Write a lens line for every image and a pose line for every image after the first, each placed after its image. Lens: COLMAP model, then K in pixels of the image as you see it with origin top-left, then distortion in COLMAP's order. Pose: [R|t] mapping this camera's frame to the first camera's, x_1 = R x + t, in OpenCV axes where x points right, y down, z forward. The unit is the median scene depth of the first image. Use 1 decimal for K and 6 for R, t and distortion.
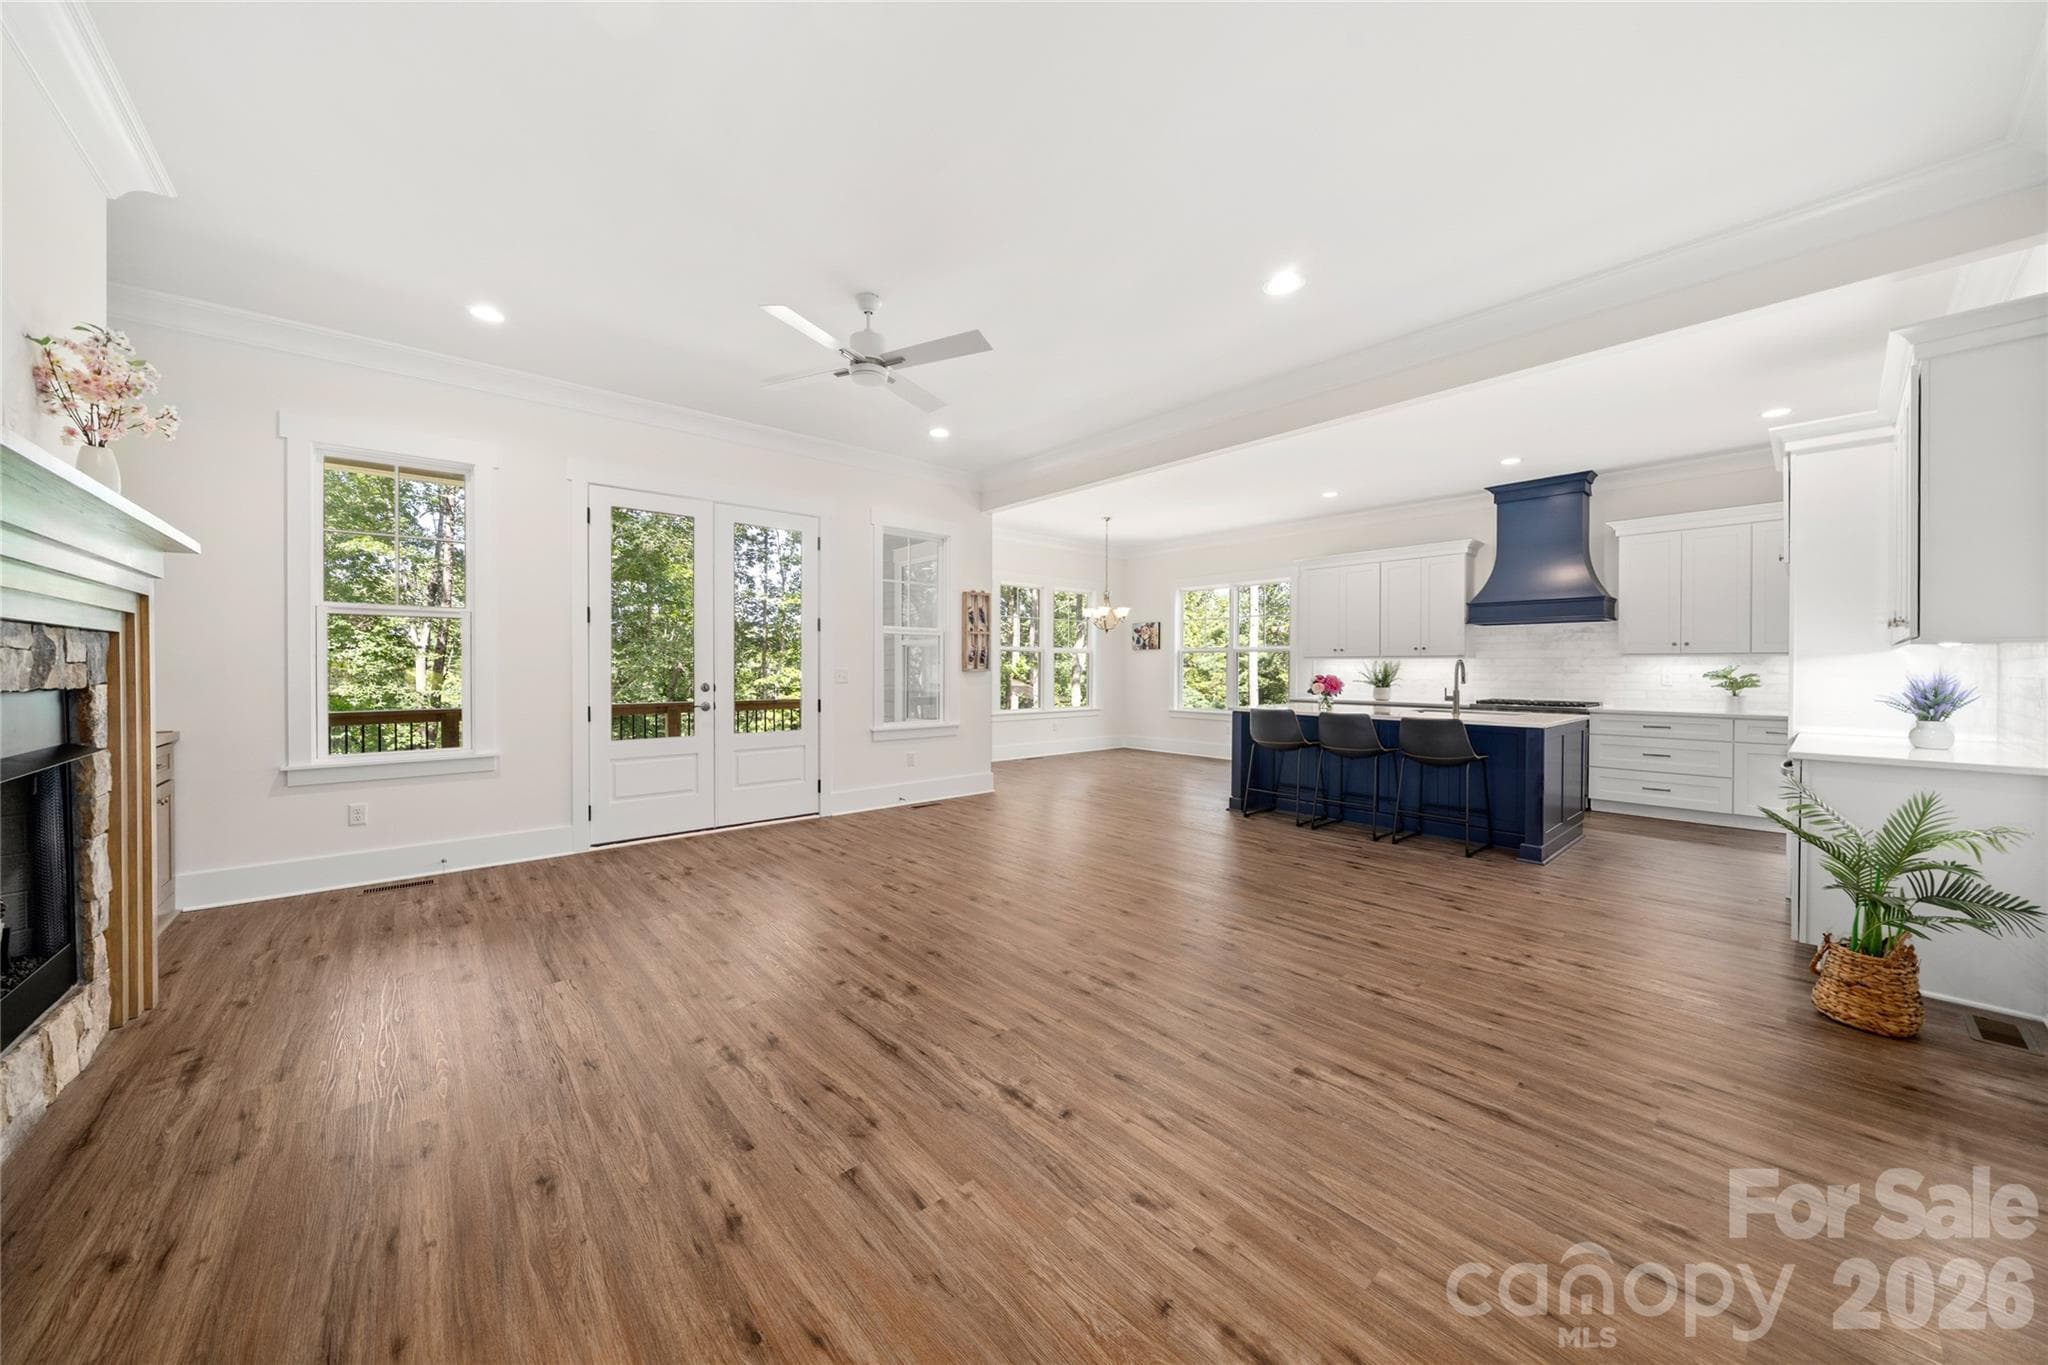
lens RADIAL K [[704.7, 0, 1025.3], [0, 704.7, 671.9], [0, 0, 1]] dist [-0.001665, -0.000088]
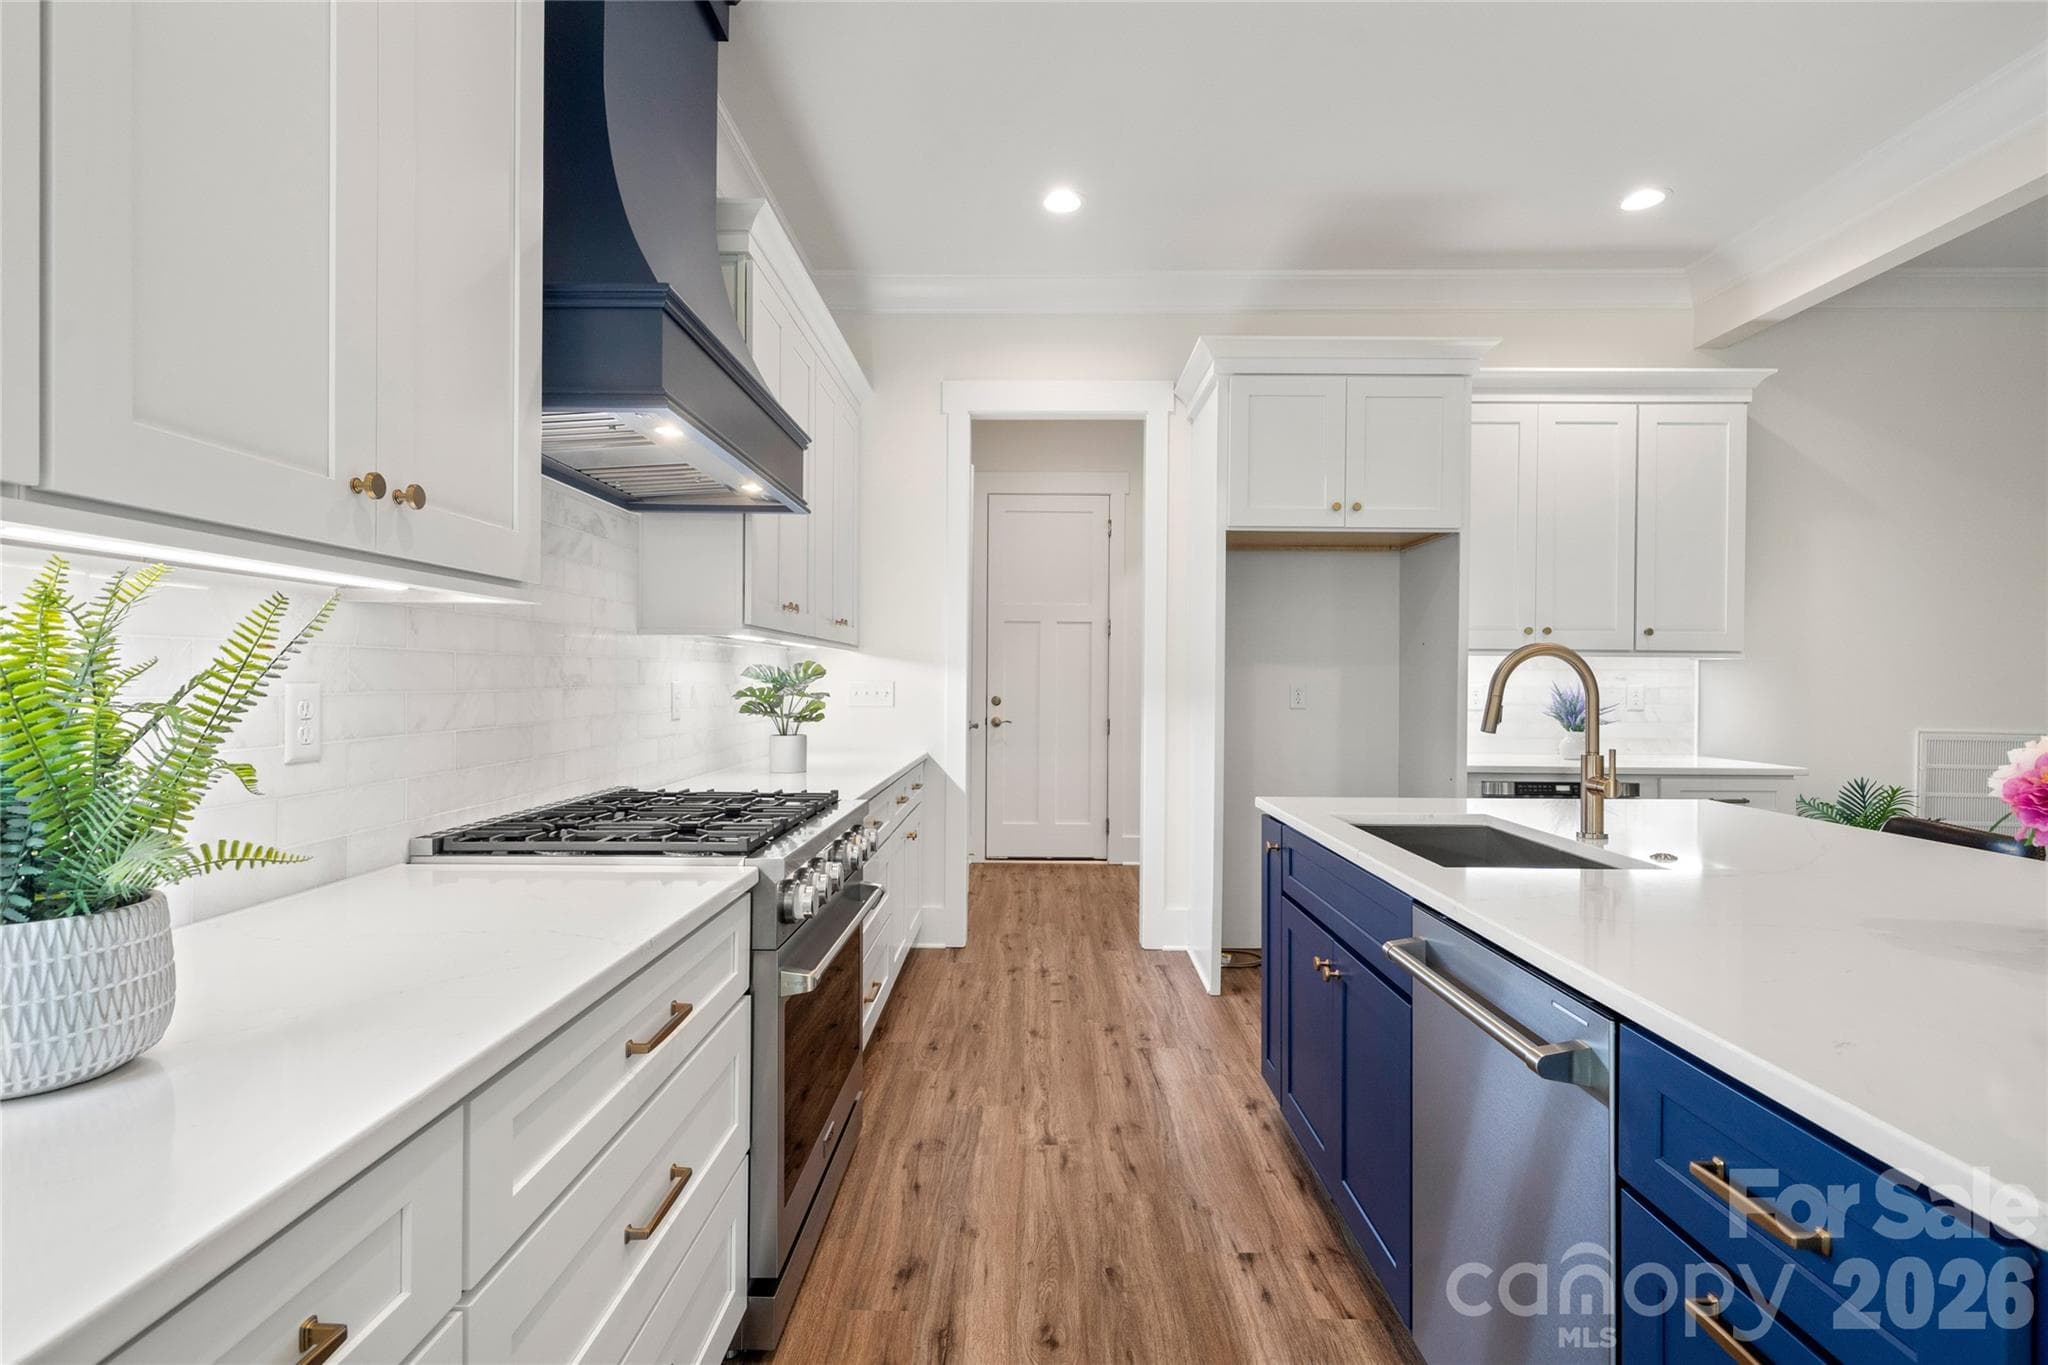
lens RADIAL K [[1008.2, 0, 1015.4], [0, 1008.2, 682.9], [0, 0, 1]] dist [0.001574, 0.000020]
pose [[-0.739578, -0.011358, 0.672975, 0.440241], [-0.006076, 0.999930, 0.010198, -0.004594], [-0.673043, 0.003453, -0.739595, 1.243464]]
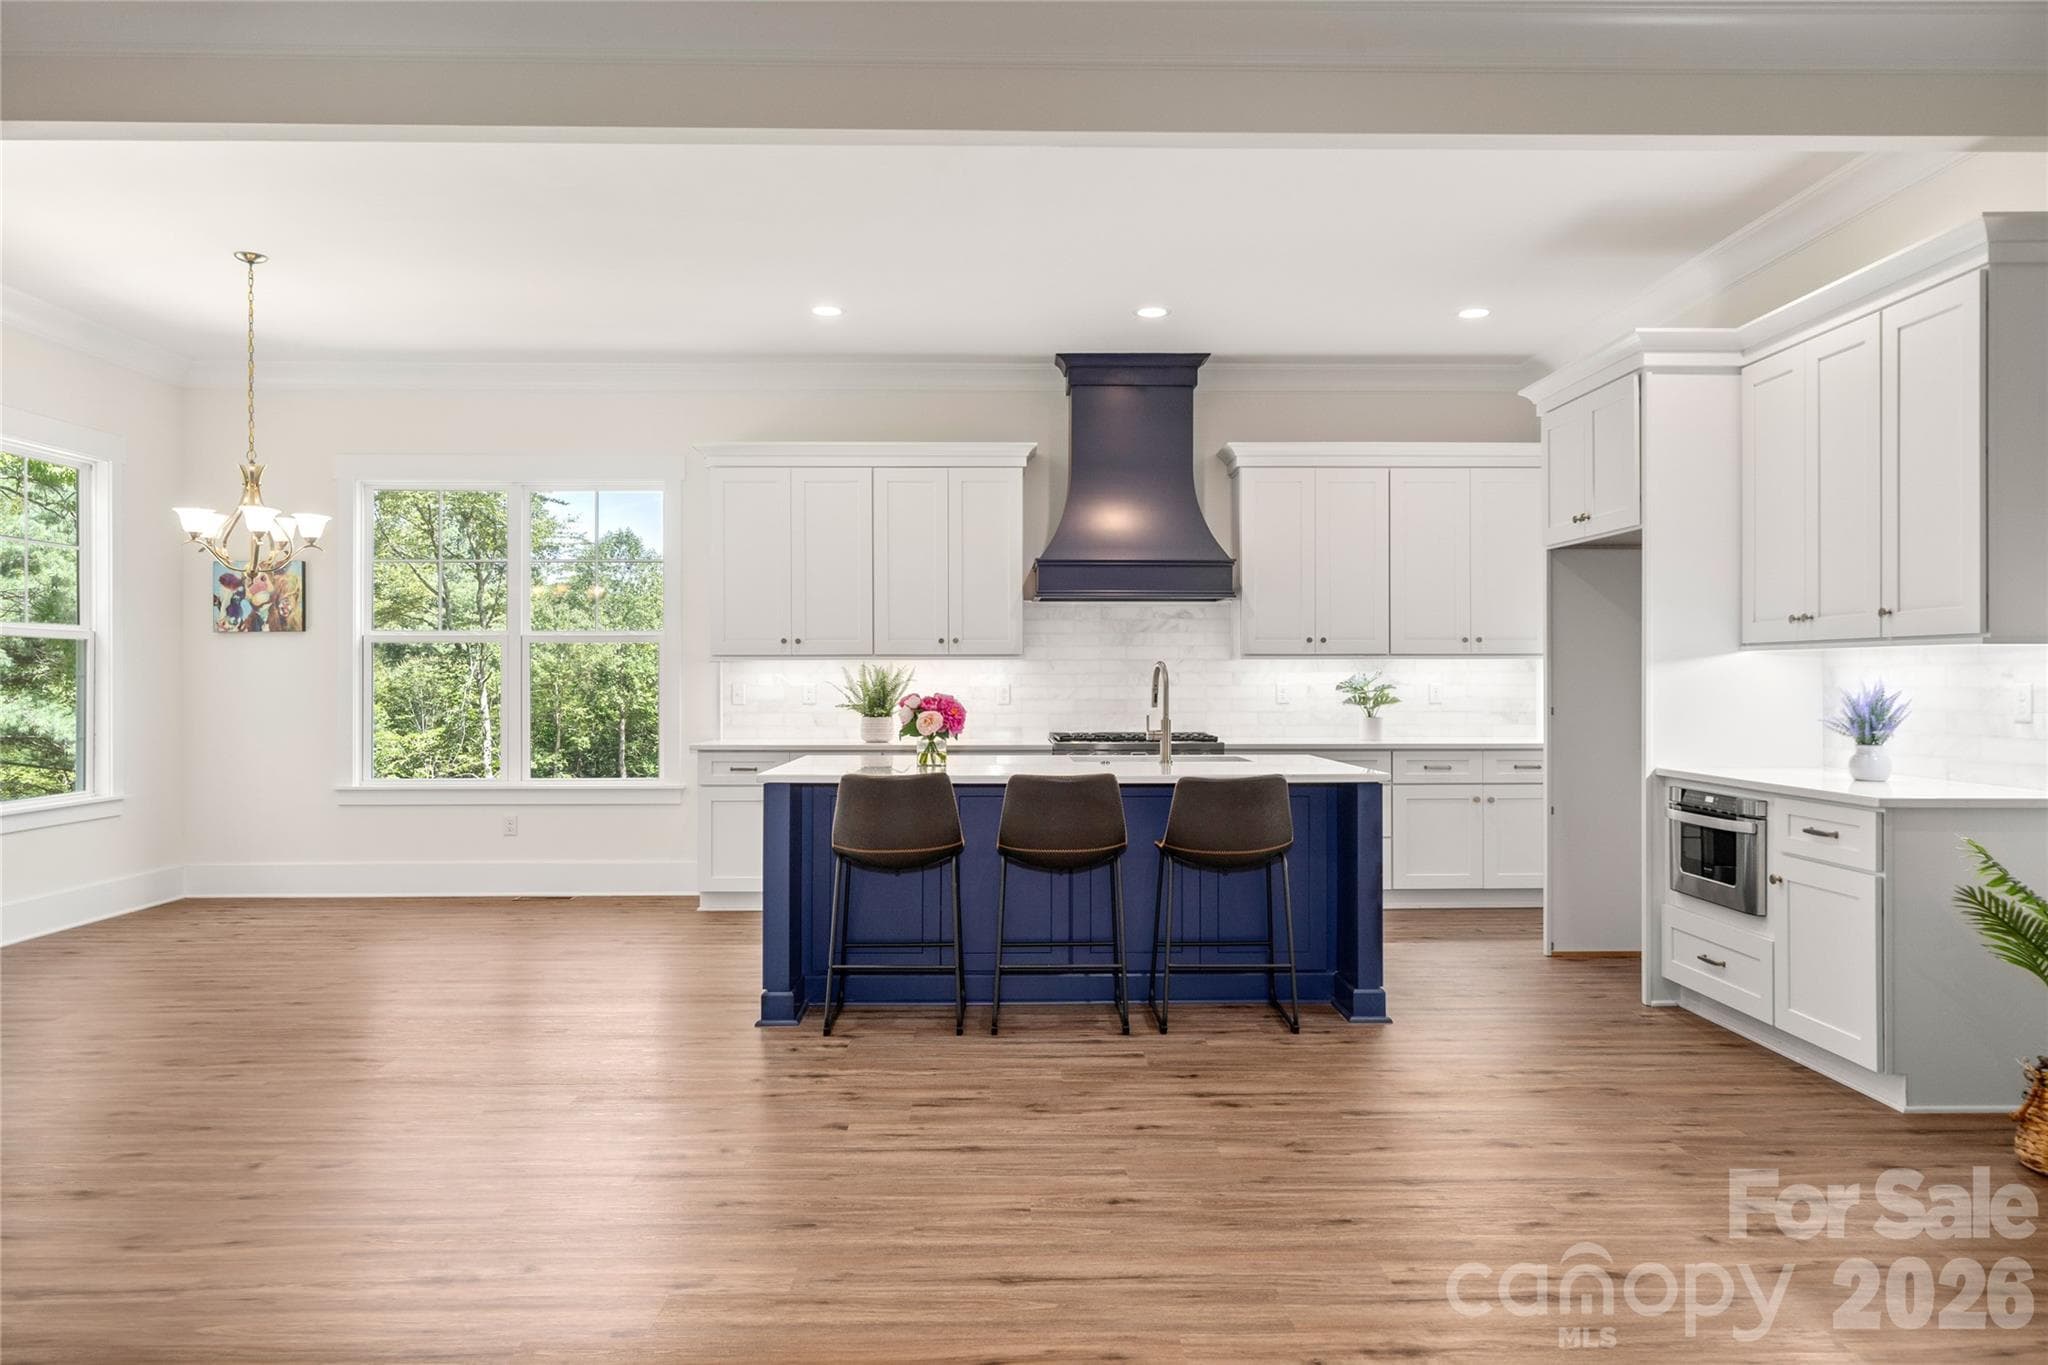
lens RADIAL K [[1378.1, 0, 1022.7], [0, 1378.1, 688.5], [0, 0, 1]] dist [-0.005353, -0.000346]
pose [[0.646209, -0.010482, 0.763089, -0.216956], [0.008452, 0.999943, 0.006578, -0.004843], [-0.763114, 0.002199, 0.646260, 0.352428]]
